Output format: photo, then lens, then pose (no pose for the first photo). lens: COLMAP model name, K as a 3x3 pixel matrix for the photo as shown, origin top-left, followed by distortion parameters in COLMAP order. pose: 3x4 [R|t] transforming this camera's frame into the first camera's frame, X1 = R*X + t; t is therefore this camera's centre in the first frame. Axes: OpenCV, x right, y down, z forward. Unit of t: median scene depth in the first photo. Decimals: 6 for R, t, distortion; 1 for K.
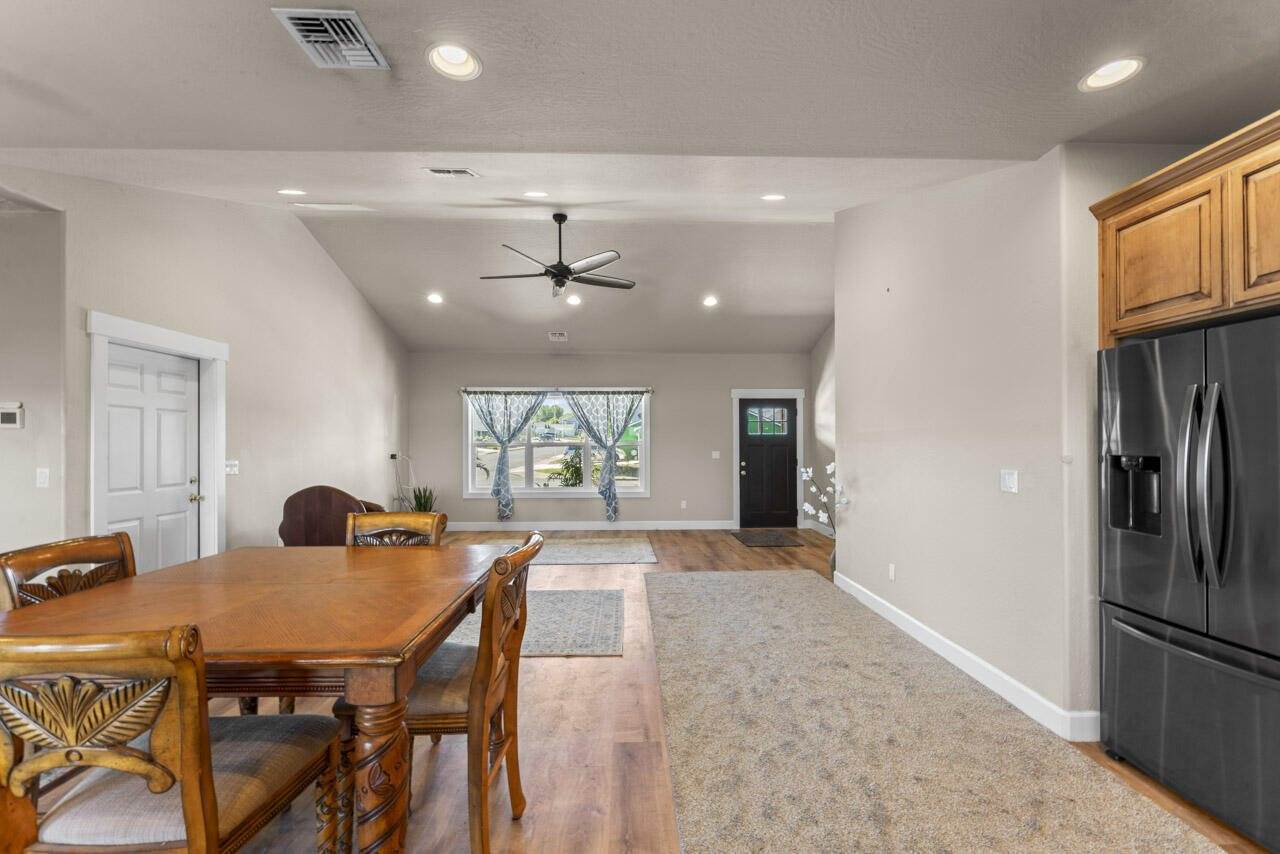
lens RADIAL K [[527.9, 0, 639.7], [0, 527.9, 439.3], [0, 0, 1]] dist [-0.002082, -0.000436]
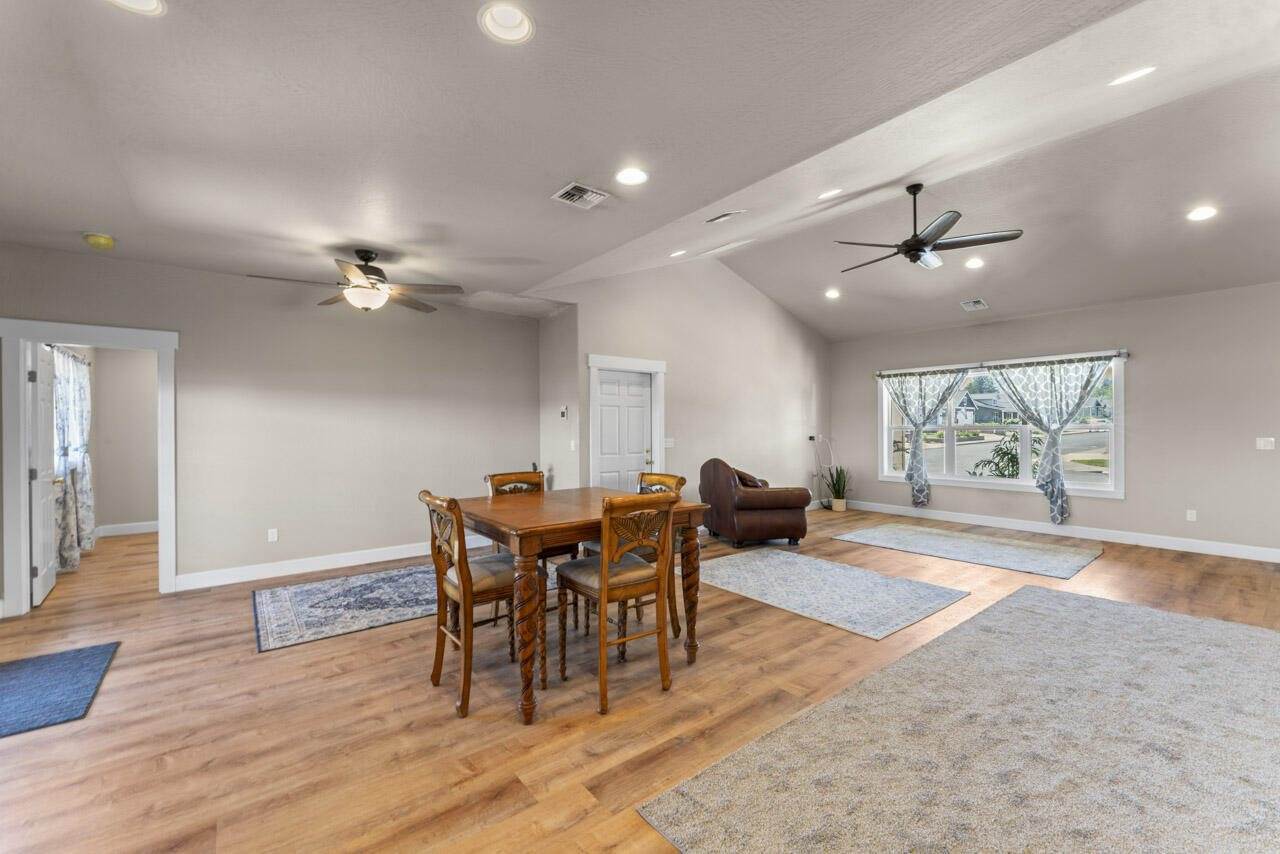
lens RADIAL K [[522.6, 0, 637.3], [0, 522.6, 426.1], [0, 0, 1]] dist [-0.004711, -0.000020]
pose [[0.594893, -0.004088, -0.803795, 0.219569], [0.009066, 0.999958, 0.001623, 0.000893], [0.803754, -0.008253, 0.594904, 0.027494]]
